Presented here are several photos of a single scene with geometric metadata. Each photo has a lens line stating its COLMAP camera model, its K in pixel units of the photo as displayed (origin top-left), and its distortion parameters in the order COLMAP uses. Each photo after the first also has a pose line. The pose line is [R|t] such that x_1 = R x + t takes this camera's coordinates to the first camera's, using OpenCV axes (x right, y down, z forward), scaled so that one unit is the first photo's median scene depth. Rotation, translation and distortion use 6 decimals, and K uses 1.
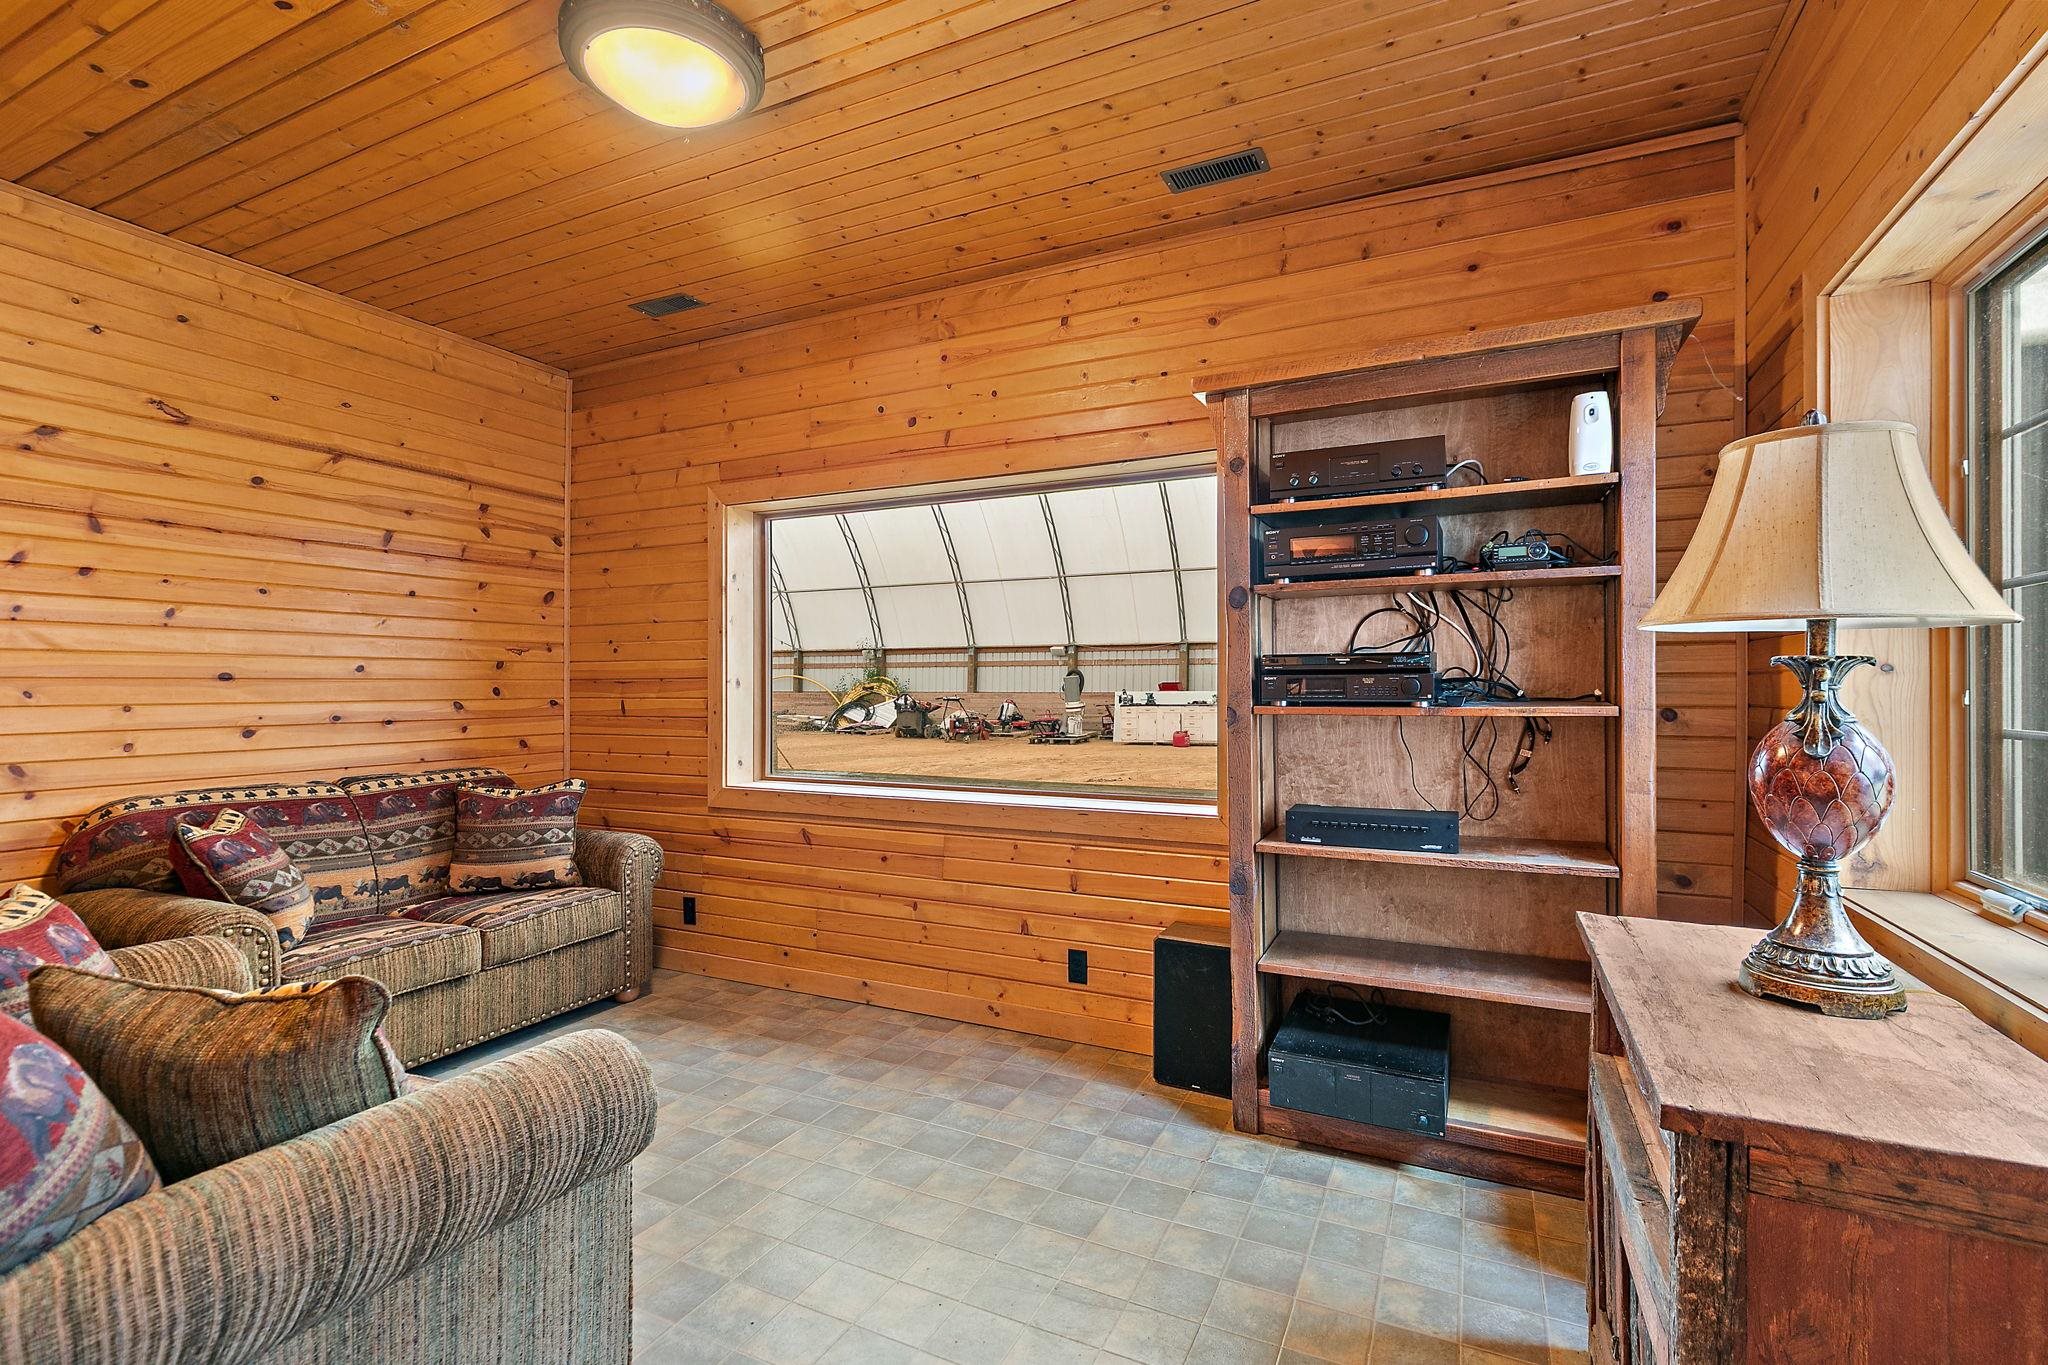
lens RADIAL K [[929.2, 0, 1035.5], [0, 929.2, 684.4], [0, 0, 1]] dist [0.005819, 0.000555]
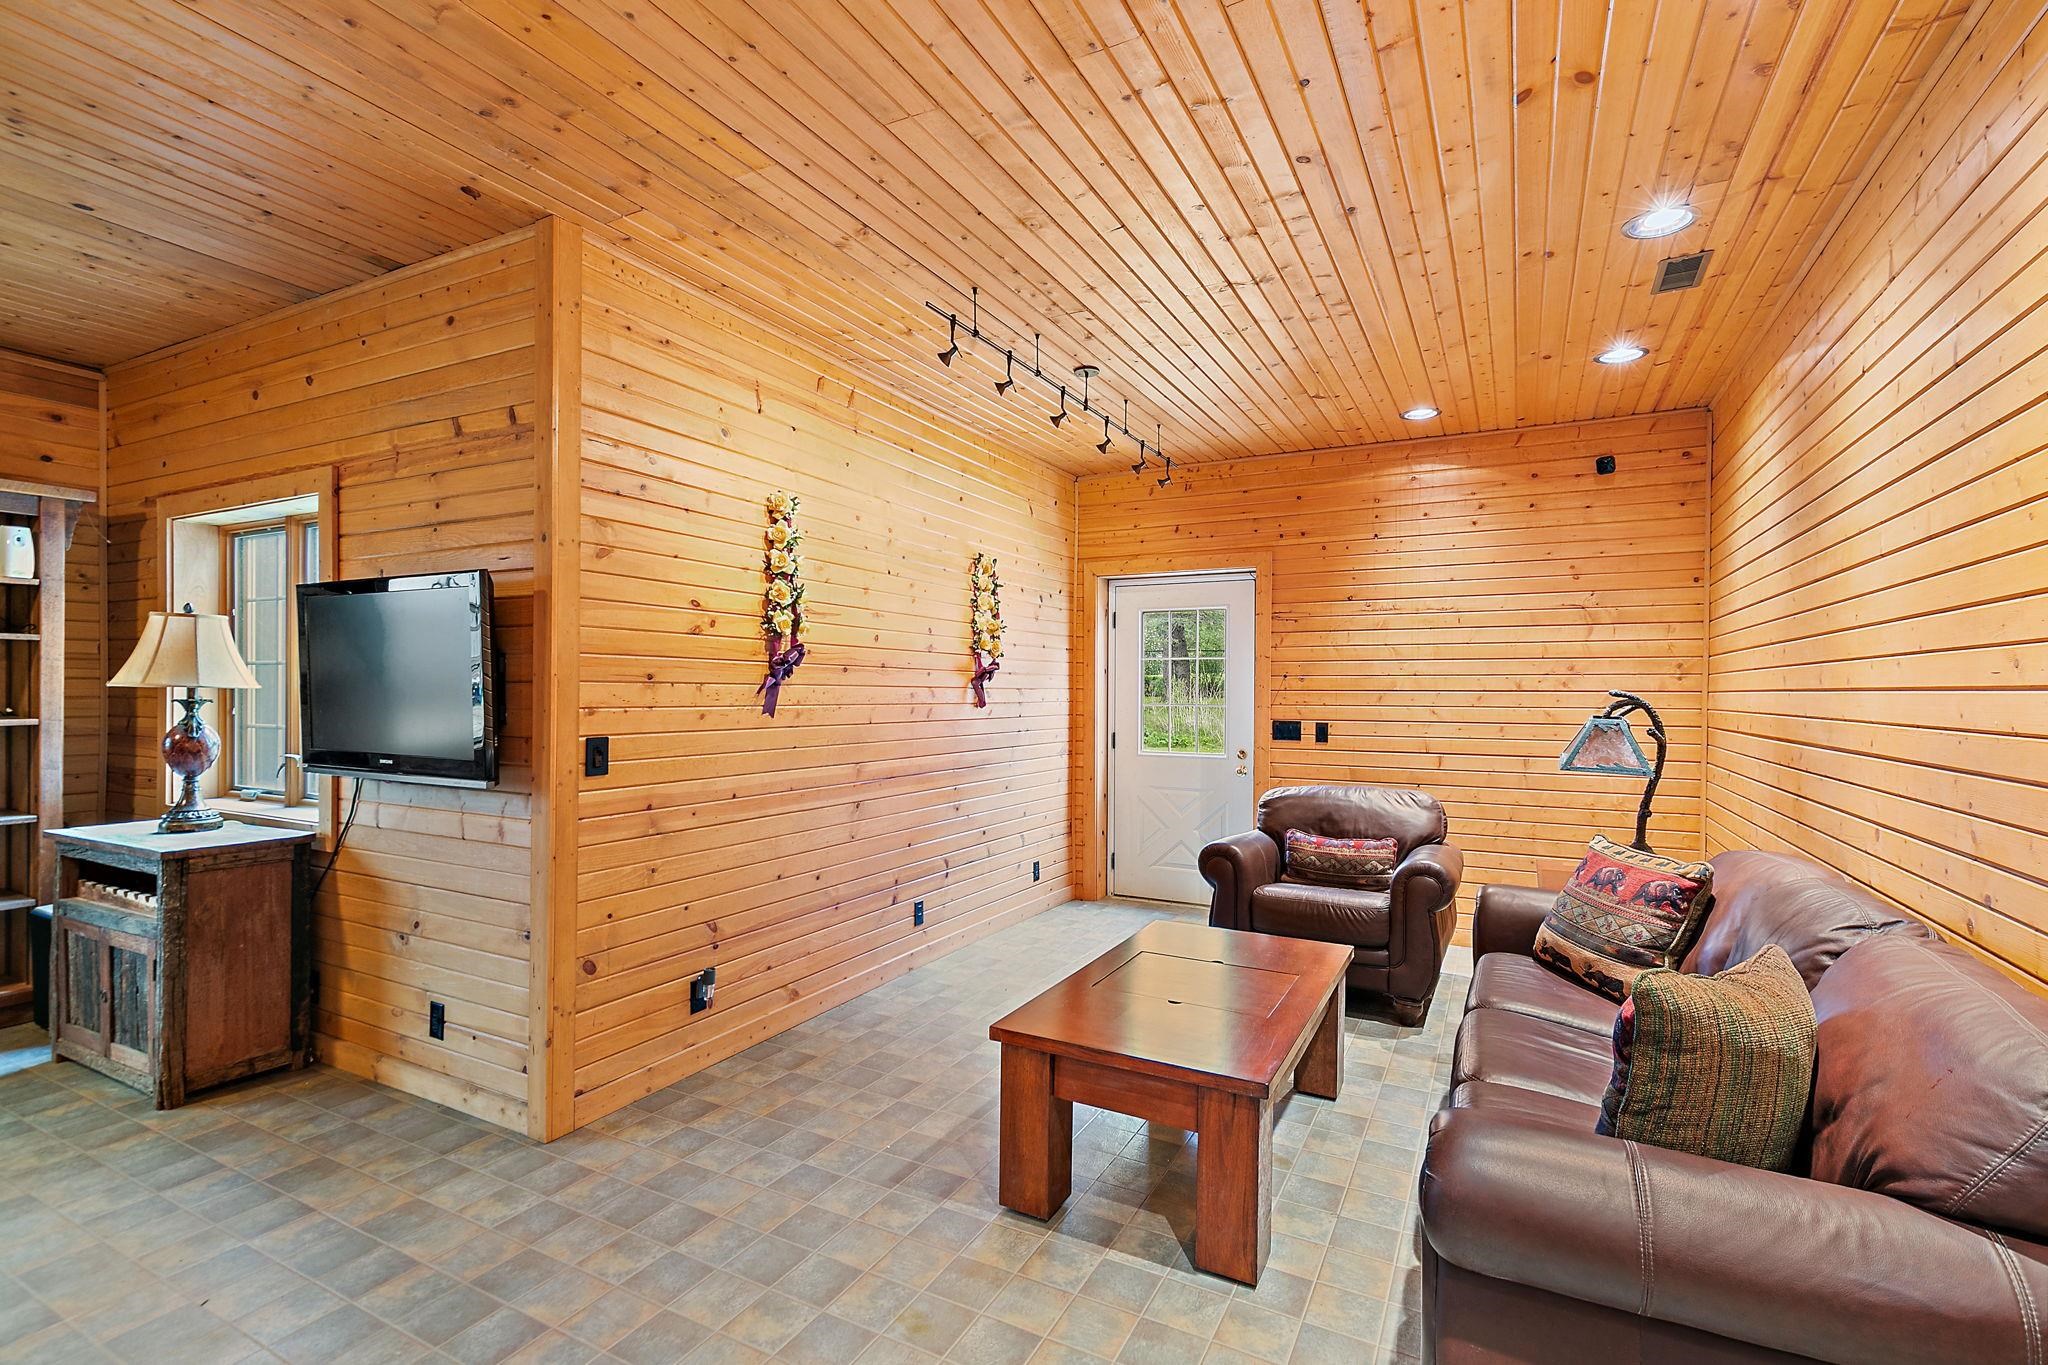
lens RADIAL K [[929.2, 0, 1037.9], [0, 929.2, 692.2], [0, 0, 1]] dist [0.005819, 0.000555]
pose [[0.035641, -0.003473, 0.999359, -0.993145], [-0.010294, 0.999940, 0.003842, -0.049592], [-0.999312, -0.010424, 0.035603, -0.857297]]
